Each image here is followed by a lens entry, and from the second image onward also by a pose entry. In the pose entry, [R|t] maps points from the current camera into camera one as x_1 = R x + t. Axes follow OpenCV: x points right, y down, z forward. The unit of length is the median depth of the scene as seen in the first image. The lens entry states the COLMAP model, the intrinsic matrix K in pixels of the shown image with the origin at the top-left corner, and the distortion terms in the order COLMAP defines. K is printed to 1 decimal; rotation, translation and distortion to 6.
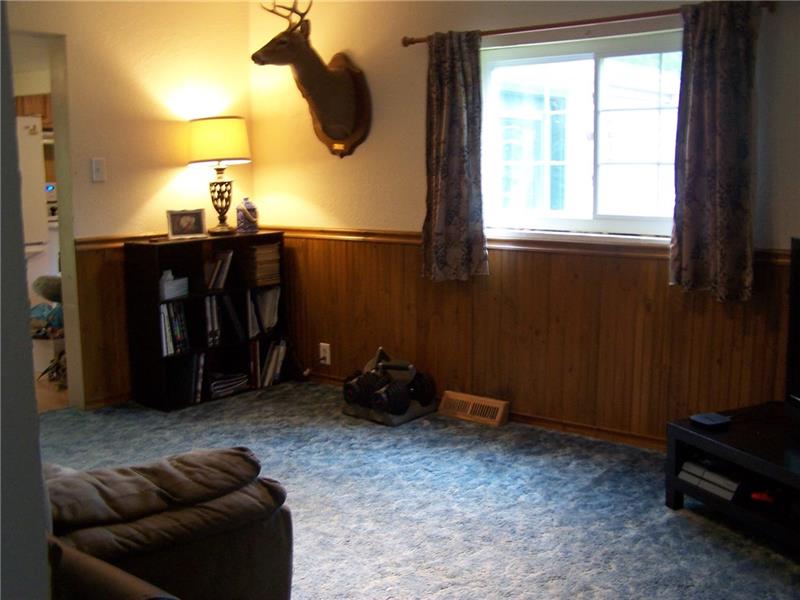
lens RADIAL K [[941.0, 0, 400.0], [0, 941.0, 300.0], [0, 0, 1]] dist [-0.113502, 0.031293]
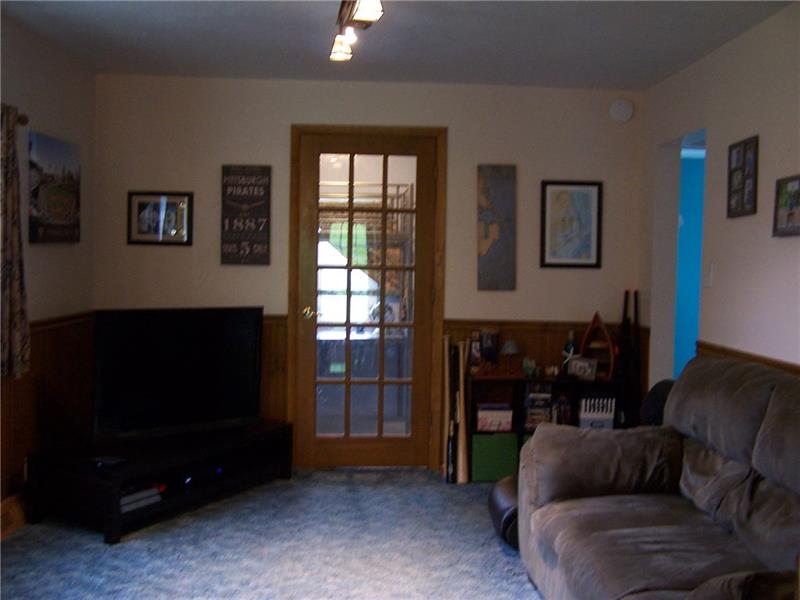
lens RADIAL K [[941.0, 0, 400.0], [0, 941.0, 300.0], [0, 0, 1]] dist [-0.113502, 0.031293]
pose [[-0.689167, -0.025478, 0.724155, -0.837888], [0.095614, 0.987445, 0.125735, -0.204322], [-0.718267, 0.155892, -0.678079, 1.571689]]
